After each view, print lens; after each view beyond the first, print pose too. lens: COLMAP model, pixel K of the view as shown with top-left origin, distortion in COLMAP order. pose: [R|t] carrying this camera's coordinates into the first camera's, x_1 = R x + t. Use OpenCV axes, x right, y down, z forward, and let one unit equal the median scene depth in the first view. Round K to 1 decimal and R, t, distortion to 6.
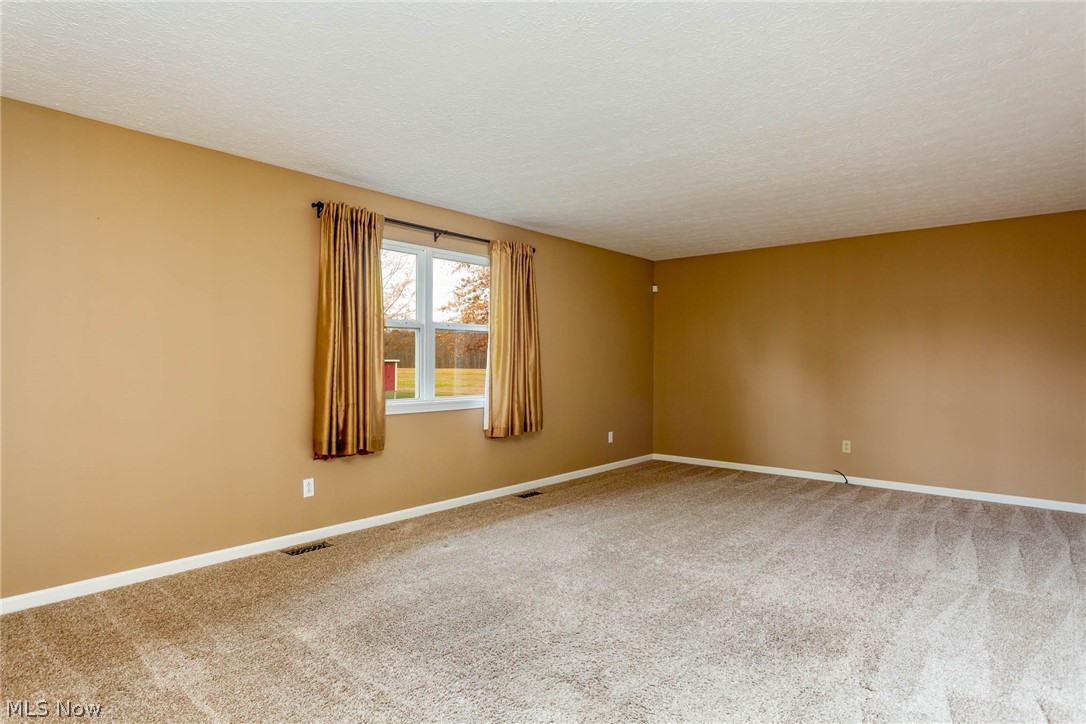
lens RADIAL K [[568.5, 0, 545.7], [0, 568.5, 367.1], [0, 0, 1]] dist [0.009236, 0.001497]
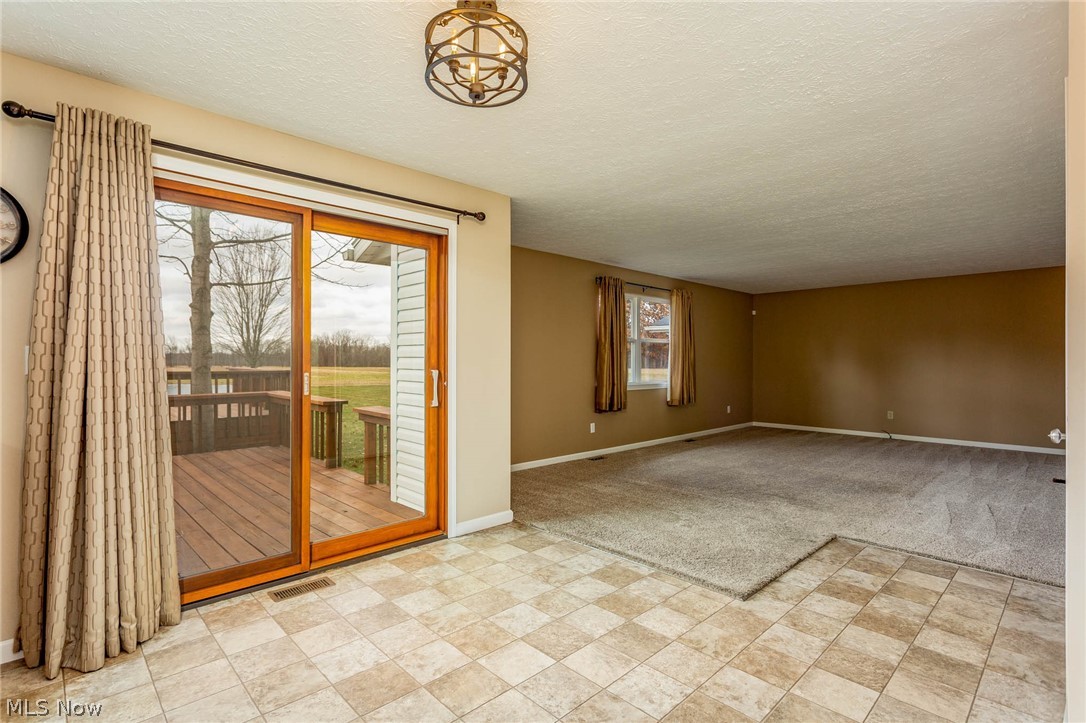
lens RADIAL K [[528.5, 0, 538.4], [0, 528.5, 366.7], [0, 0, 1]] dist [0.015845, 0.000884]
pose [[0.997068, -0.000264, -0.076517, -0.373299], [0.000304, 1.000000, 0.000520, 0.007250], [0.076517, -0.000541, 0.997068, -0.612208]]
